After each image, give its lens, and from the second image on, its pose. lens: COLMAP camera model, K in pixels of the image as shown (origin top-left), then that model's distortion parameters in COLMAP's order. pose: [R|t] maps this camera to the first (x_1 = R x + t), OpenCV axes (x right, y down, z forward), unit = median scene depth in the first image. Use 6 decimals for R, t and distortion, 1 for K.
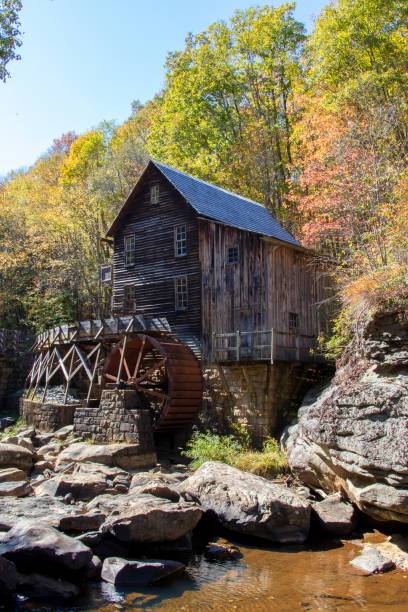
lens RADIAL K [[629.5, 0, 204.0], [0, 629.5, 306.0], [0, 0, 1]] dist [-0.098126, -0.008100]
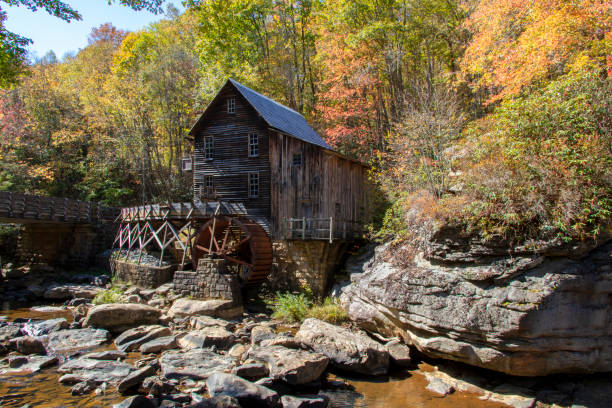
lens RADIAL K [[493.6, 0, 303.5], [0, 493.6, 219.3], [0, 0, 1]] dist [-0.092886, -0.000306]
pose [[0.976183, 0.012576, 0.216585, -0.176168], [-0.035727, 0.994008, 0.103308, -0.065912], [-0.213988, -0.108585, 0.970782, -0.046689]]
